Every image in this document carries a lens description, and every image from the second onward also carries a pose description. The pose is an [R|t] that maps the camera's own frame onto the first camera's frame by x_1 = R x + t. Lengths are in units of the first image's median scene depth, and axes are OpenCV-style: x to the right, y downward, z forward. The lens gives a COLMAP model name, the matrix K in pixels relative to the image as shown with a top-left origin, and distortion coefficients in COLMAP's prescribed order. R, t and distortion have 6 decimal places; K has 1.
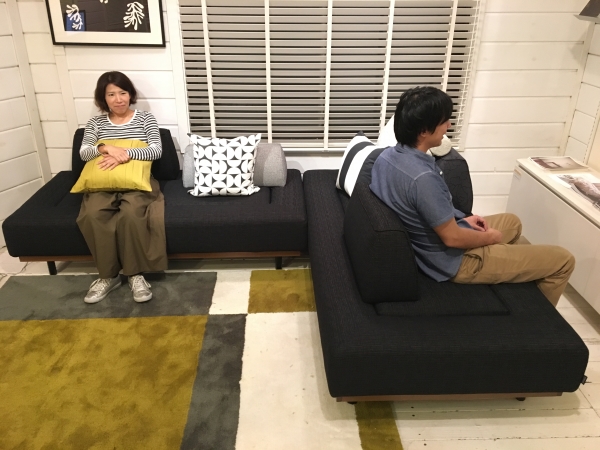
lens RADIAL K [[509.9, 0, 300.4], [0, 509.9, 220.2], [0, 0, 1]] dist [0.046652, -0.086408]
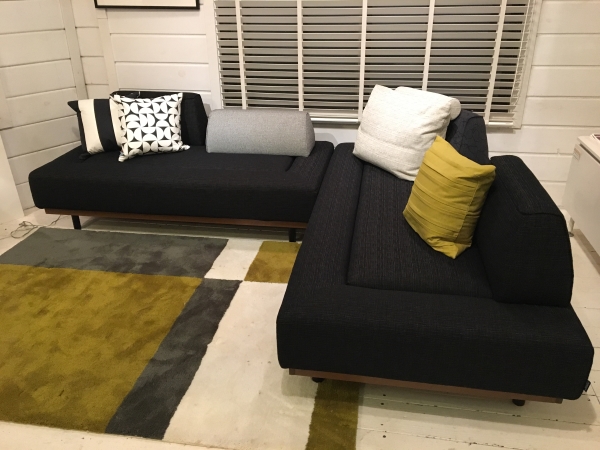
lens RADIAL K [[509.9, 0, 297.7], [0, 509.9, 221.8], [0, 0, 1]] dist [0.046652, -0.086408]
pose [[0.977292, 0.070708, -0.199752, 0.180457], [-0.069665, 0.997495, 0.012254, 0.054334], [0.200118, 0.001940, 0.979770, 0.087141]]
